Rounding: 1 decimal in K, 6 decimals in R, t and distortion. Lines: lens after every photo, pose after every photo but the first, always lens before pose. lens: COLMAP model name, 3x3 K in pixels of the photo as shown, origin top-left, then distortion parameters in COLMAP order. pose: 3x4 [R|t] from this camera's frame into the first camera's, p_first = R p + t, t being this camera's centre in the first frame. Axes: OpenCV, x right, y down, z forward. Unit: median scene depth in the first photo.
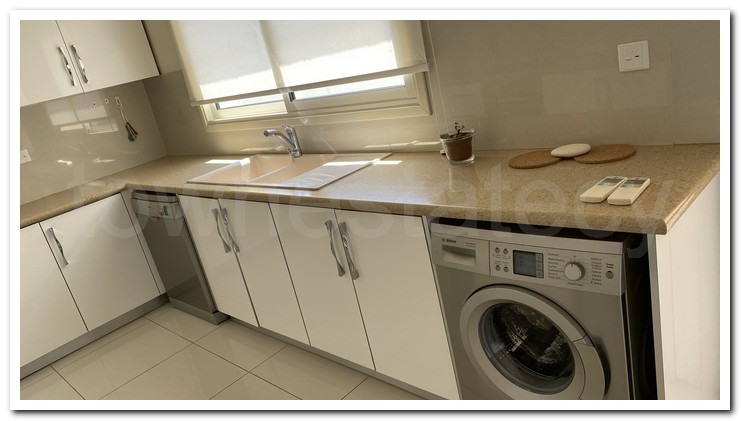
lens RADIAL K [[539.0, 0, 370.5], [0, 539.0, 210.5], [0, 0, 1]] dist [0.000181, -0.000428]
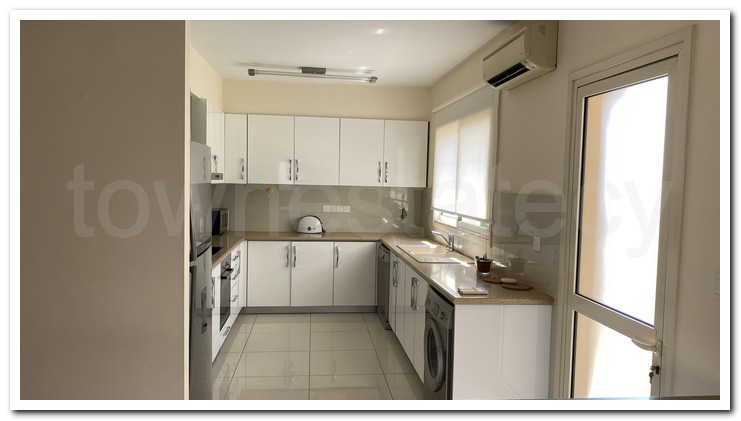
lens RADIAL K [[539.0, 0, 370.5], [0, 539.0, 210.5], [0, 0, 1]] dist [0.000181, -0.000428]
pose [[0.742125, 0.275659, -0.610952, 0.607303], [-0.391631, 0.918066, -0.061488, -0.011430], [0.543944, 0.284899, 0.789276, -0.478165]]
